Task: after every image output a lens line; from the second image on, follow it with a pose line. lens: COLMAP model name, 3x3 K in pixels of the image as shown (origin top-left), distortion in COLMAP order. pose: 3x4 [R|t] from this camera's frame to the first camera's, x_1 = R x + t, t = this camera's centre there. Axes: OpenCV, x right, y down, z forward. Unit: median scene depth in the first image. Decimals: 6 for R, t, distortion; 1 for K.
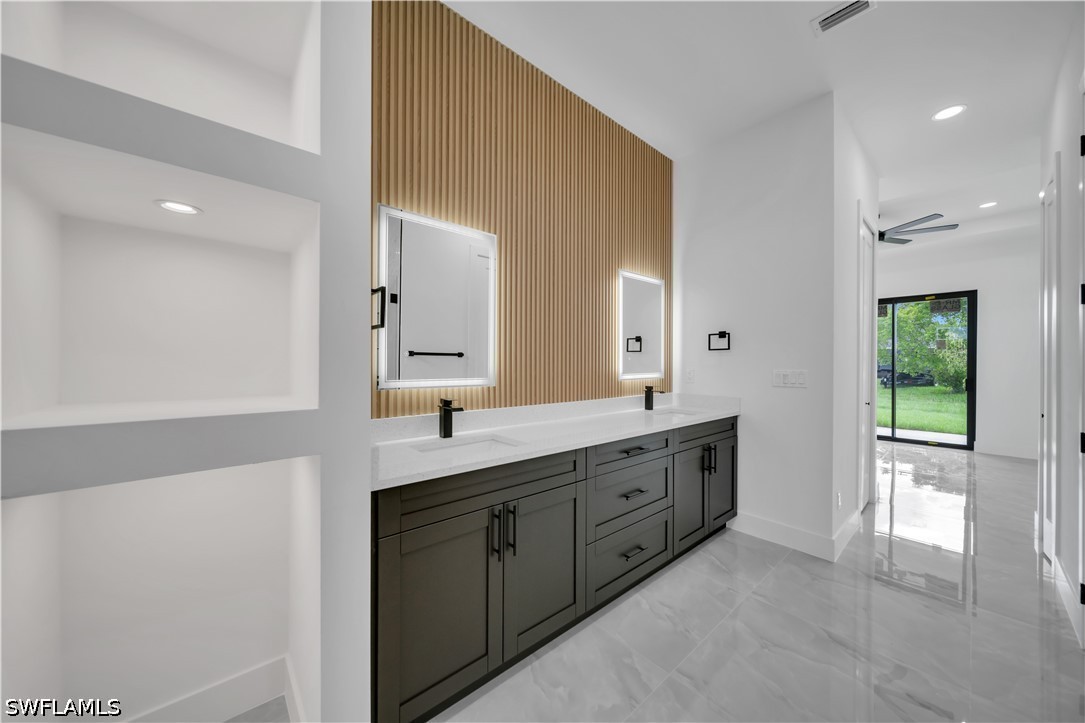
lens RADIAL K [[370.4, 0, 541.6], [0, 370.4, 364.6], [0, 0, 1]] dist [-0.013721, -0.000077]
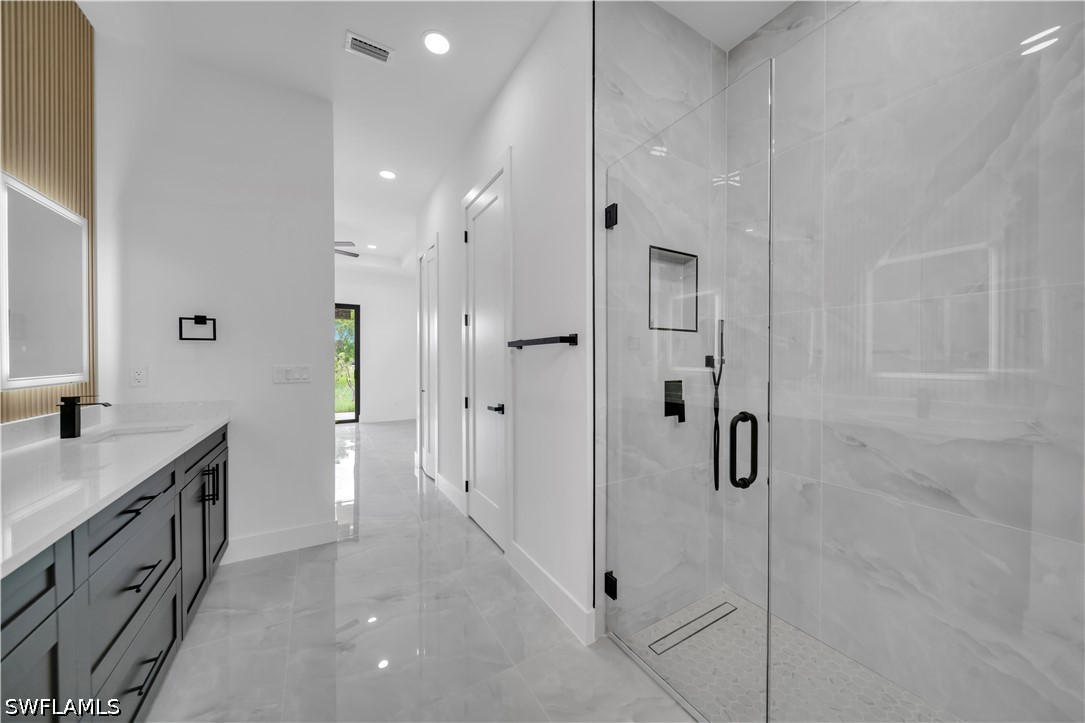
lens RADIAL K [[370.4, 0, 541.6], [0, 370.4, 364.6], [0, 0, 1]] dist [-0.013721, -0.000077]
pose [[0.157441, -0.012184, 0.987453, -0.154254], [-0.003323, 0.999912, 0.012867, -0.001328], [-0.987523, -0.005307, 0.157386, 0.194710]]
